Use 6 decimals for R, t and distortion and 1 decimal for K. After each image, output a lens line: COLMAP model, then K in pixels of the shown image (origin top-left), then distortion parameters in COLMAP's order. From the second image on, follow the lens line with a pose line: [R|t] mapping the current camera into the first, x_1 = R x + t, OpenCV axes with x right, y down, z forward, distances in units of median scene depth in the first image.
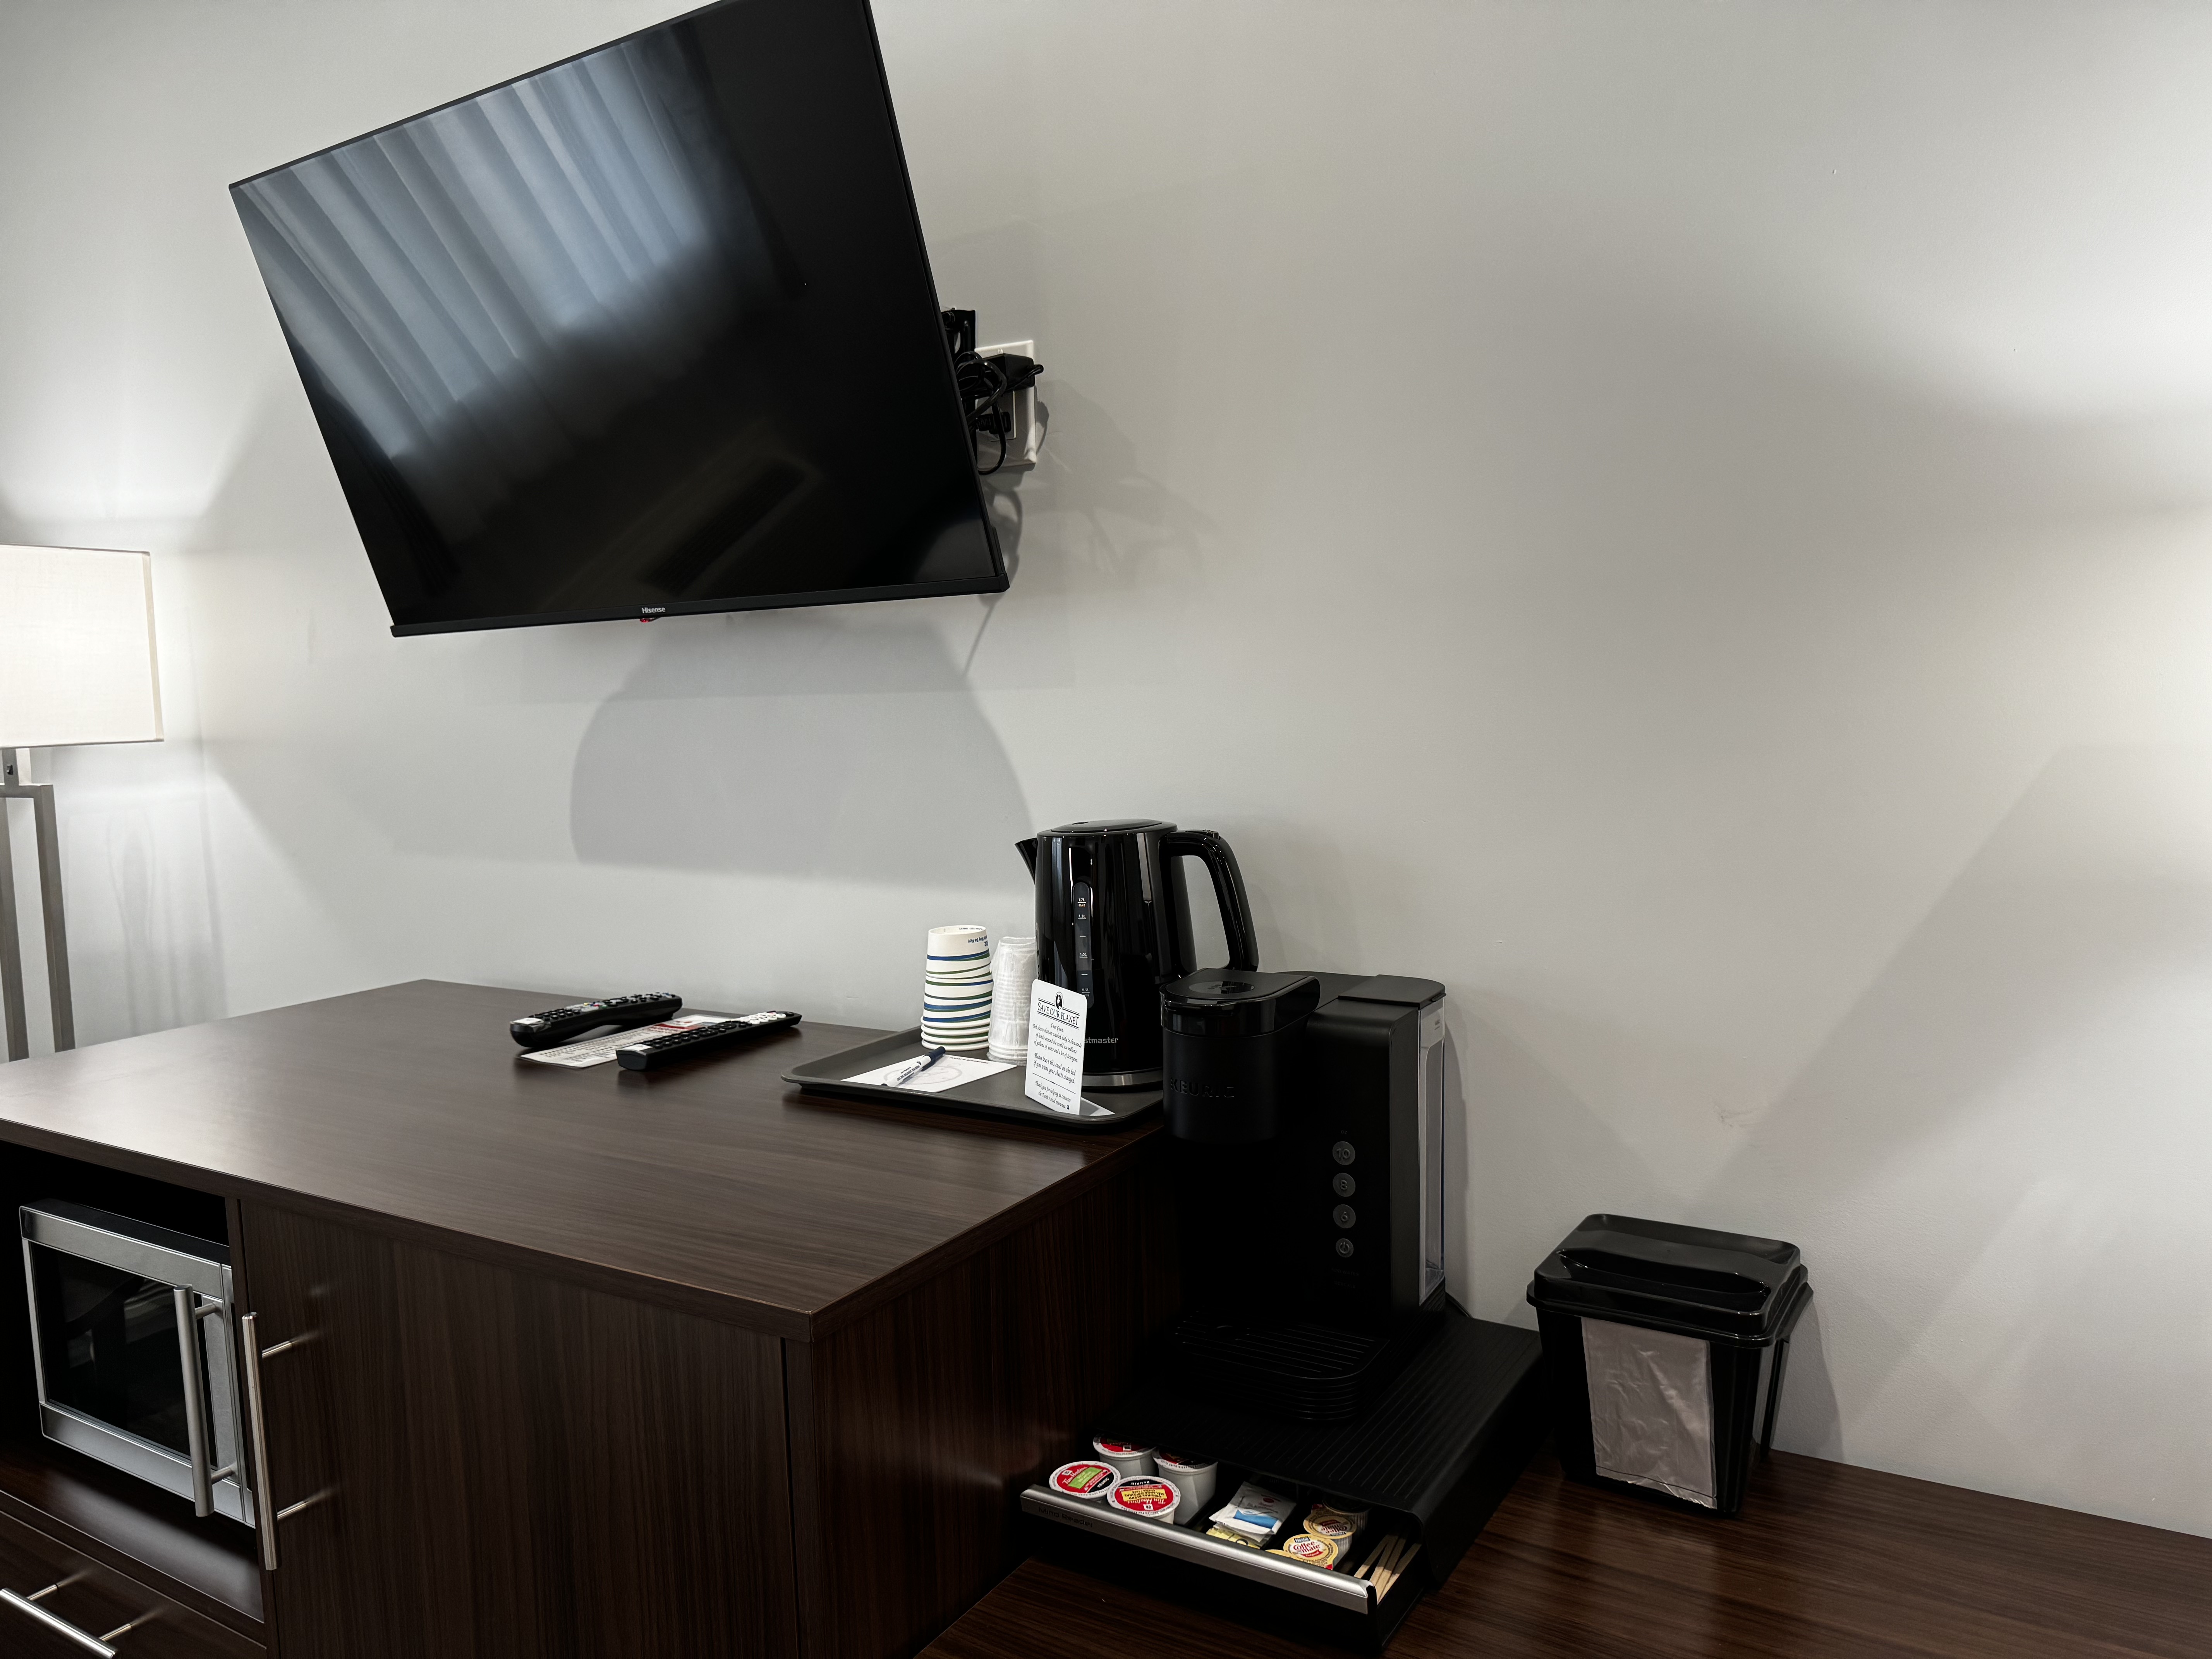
lens RADIAL K [[1563.3, 0, 1113.9], [0, 1563.3, 833.9], [0, 0, 1]] dist [0.127726, -0.198670]
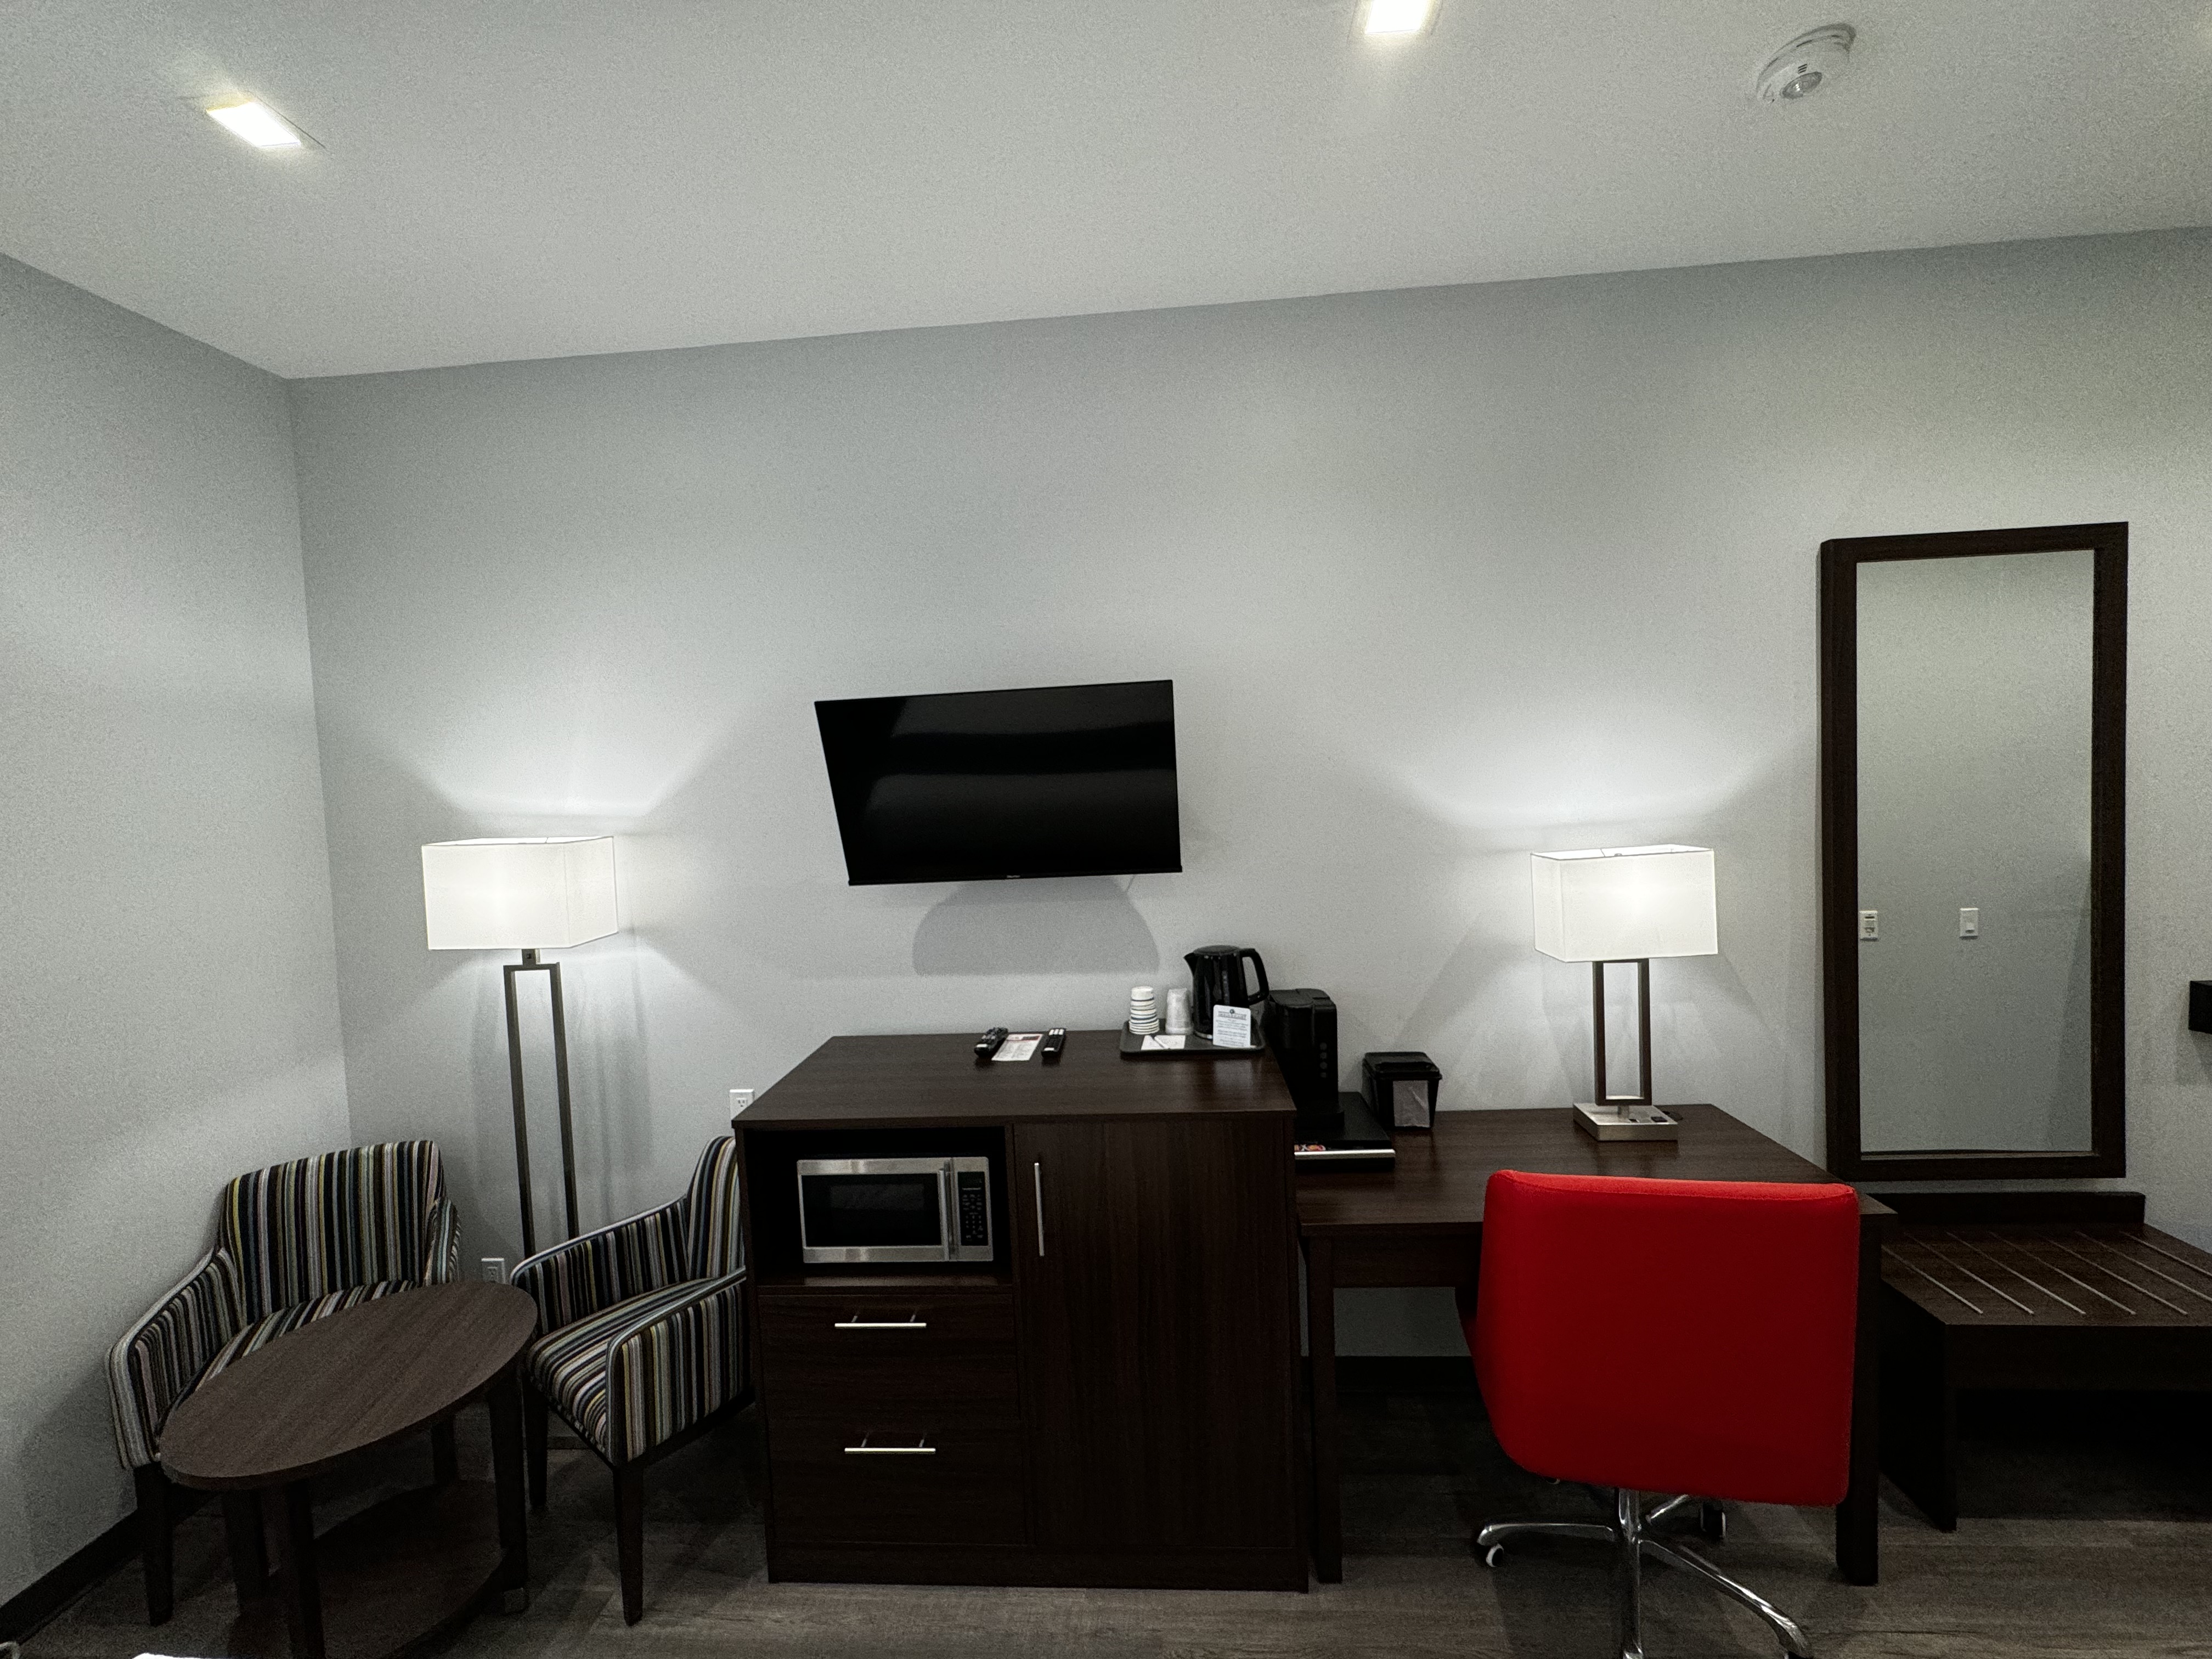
lens RADIAL K [[883.3, 0, 1103.2], [0, 883.3, 828.9], [0, 0, 1]] dist [-0.002691, 0.000107]
pose [[0.882193, -0.035173, 0.469572, -0.970043], [0.059601, 0.997527, -0.037254, -0.181996], [-0.467100, 0.060852, 0.882108, -0.381409]]
